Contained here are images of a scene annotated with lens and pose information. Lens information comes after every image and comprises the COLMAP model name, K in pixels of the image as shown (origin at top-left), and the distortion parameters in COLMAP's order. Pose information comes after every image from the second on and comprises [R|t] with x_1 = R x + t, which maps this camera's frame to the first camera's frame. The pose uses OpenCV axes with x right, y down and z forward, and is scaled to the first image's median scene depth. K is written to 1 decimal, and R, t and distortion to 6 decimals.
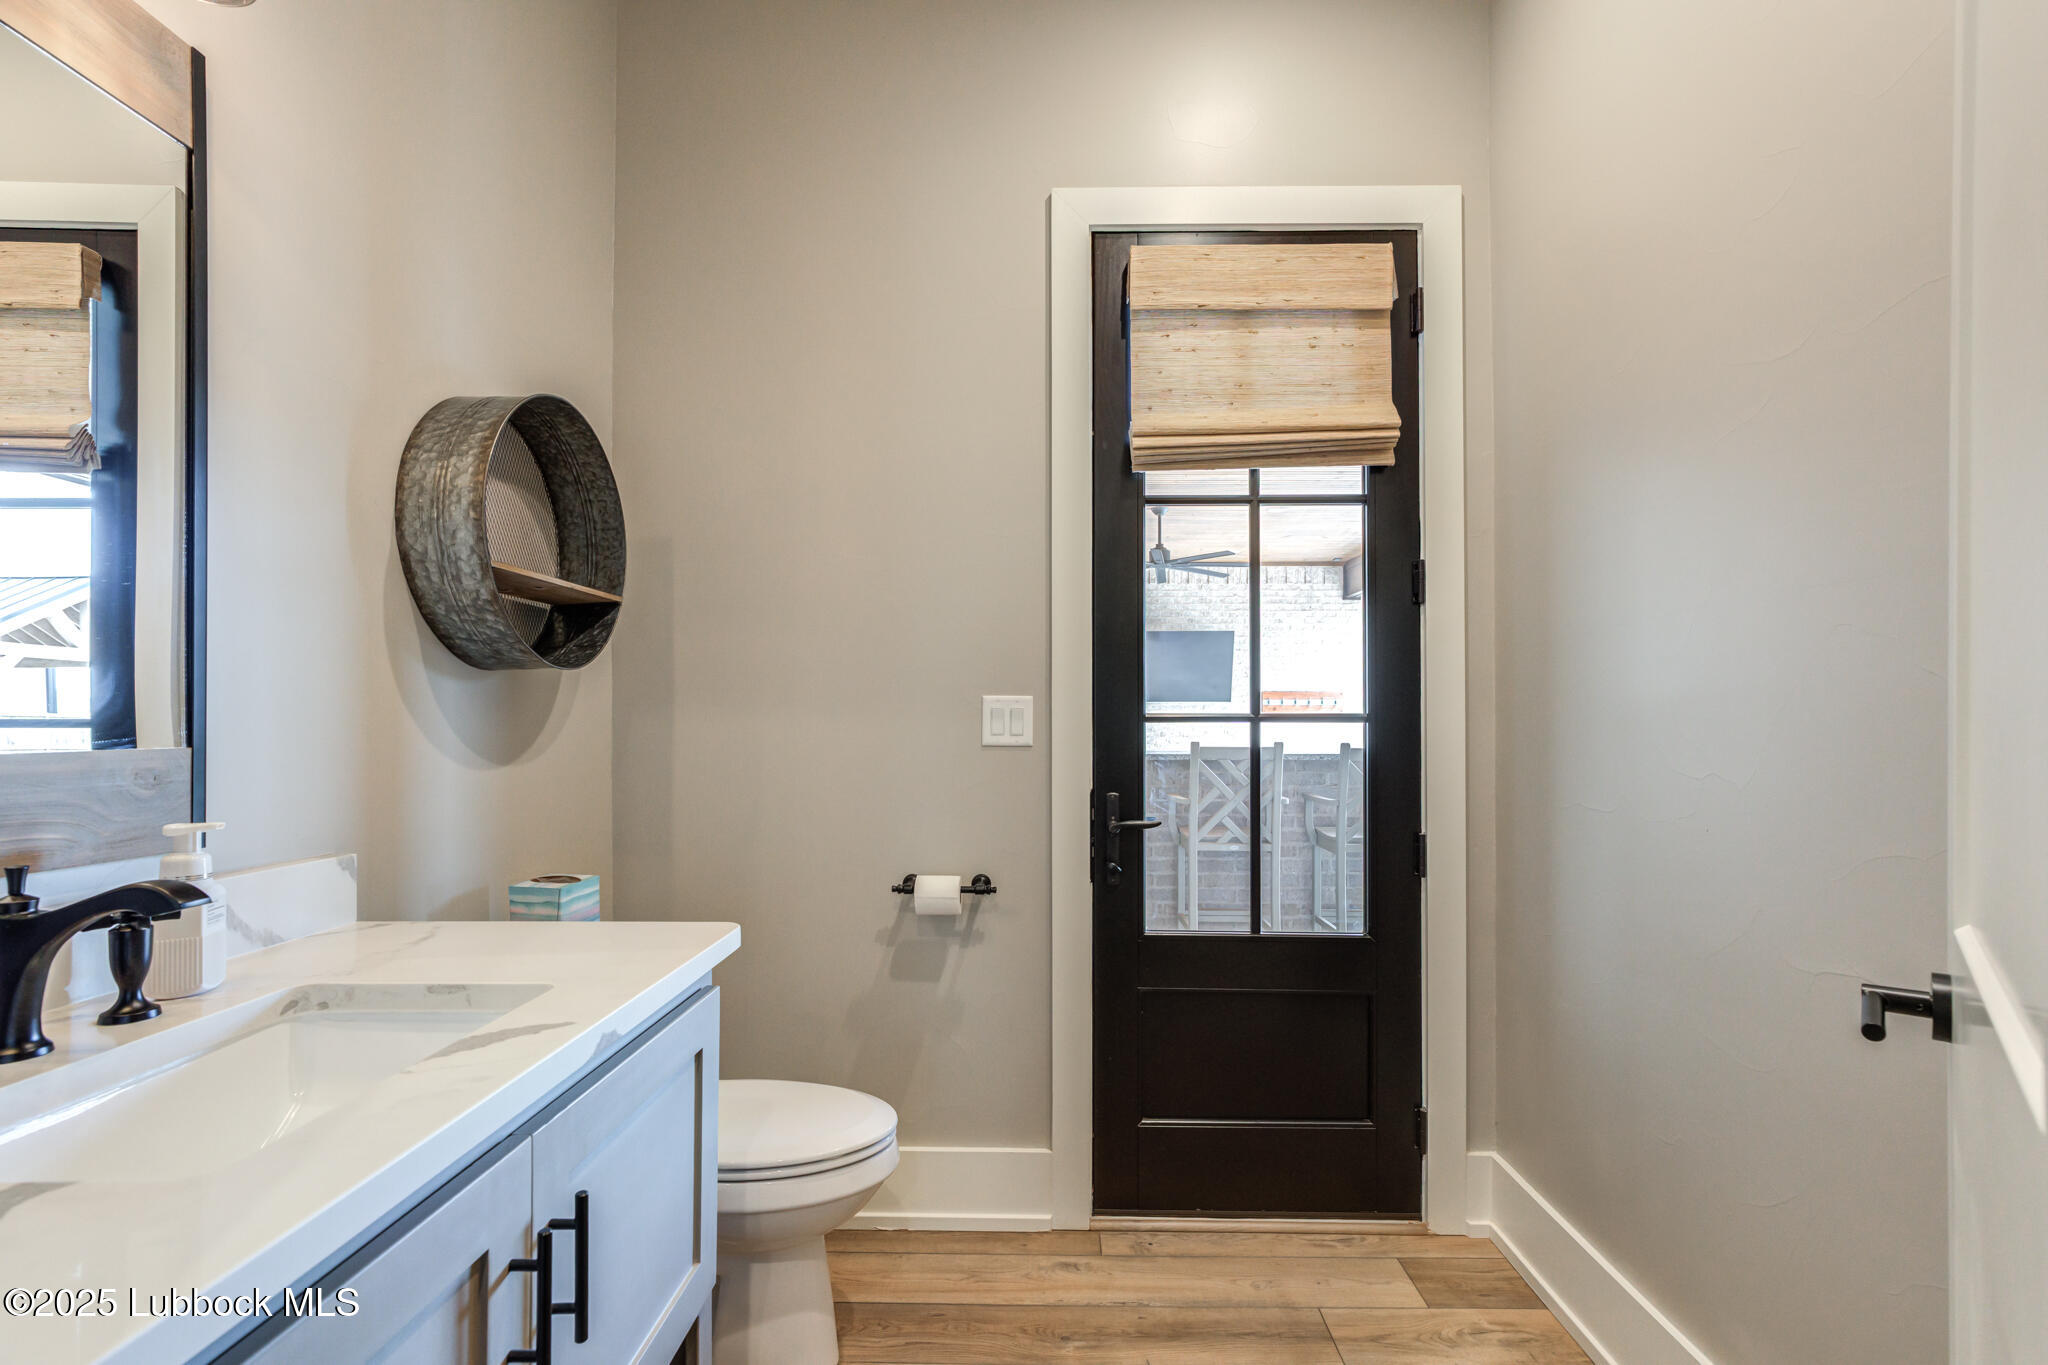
lens RADIAL K [[1069.4, 0, 986.5], [0, 1069.4, 710.3], [0, 0, 1]] dist [-0.004869, 0.014306]
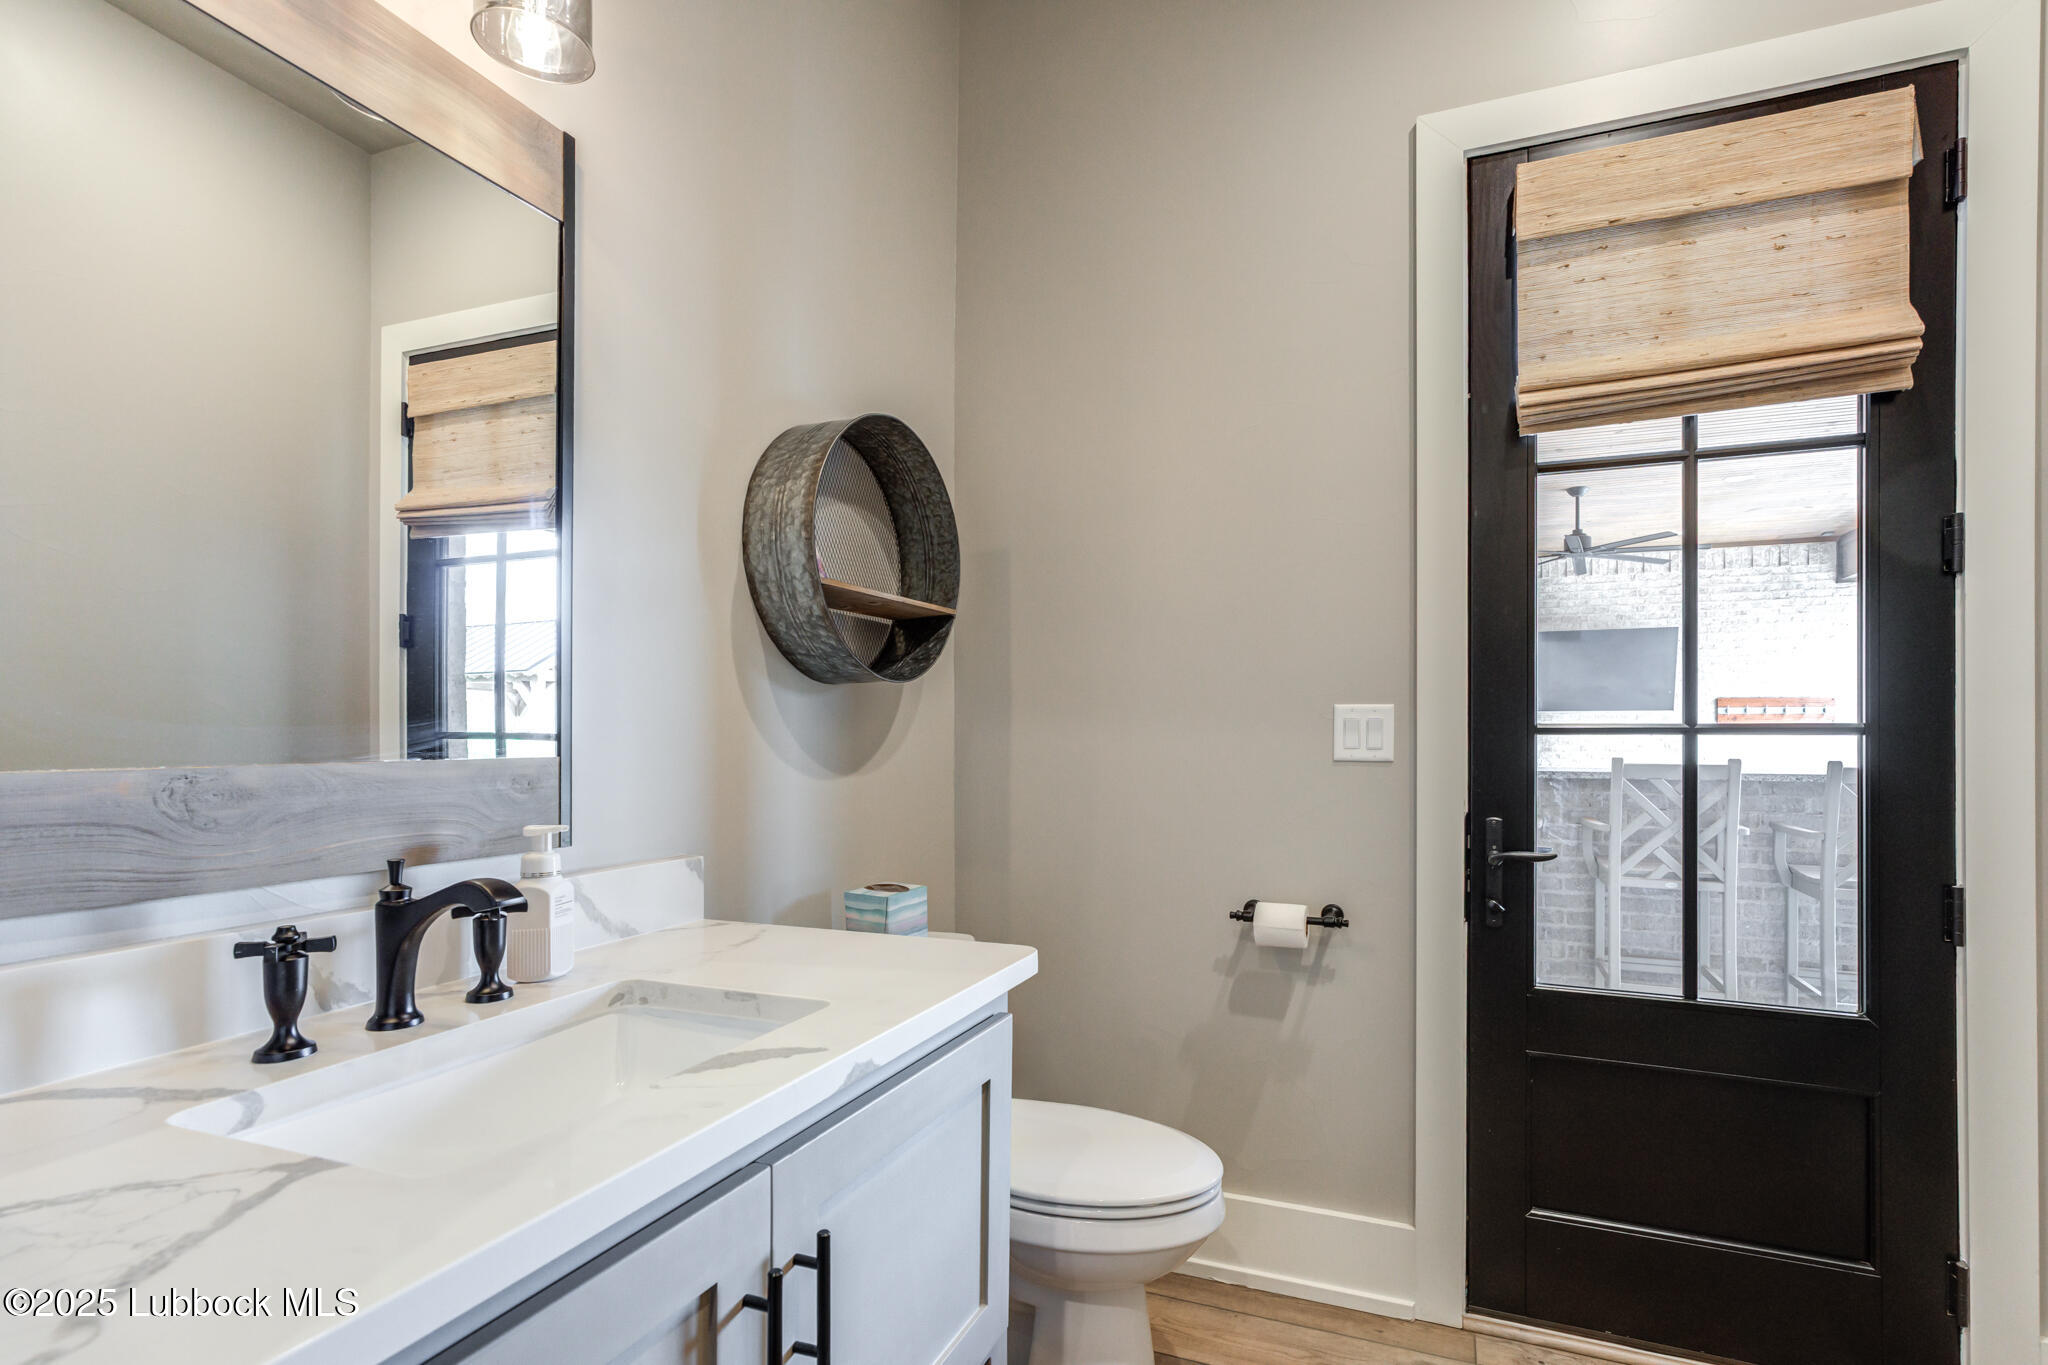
lens RADIAL K [[1015.5, 0, 1019.5], [0, 1015.5, 730.5], [0, 0, 1]] dist [-0.018823, 0.020183]
pose [[0.934699, -0.000871, -0.355438, 0.054519], [0.003446, 0.999972, 0.006612, 0.001661], [0.355422, -0.007405, 0.934676, 0.124508]]
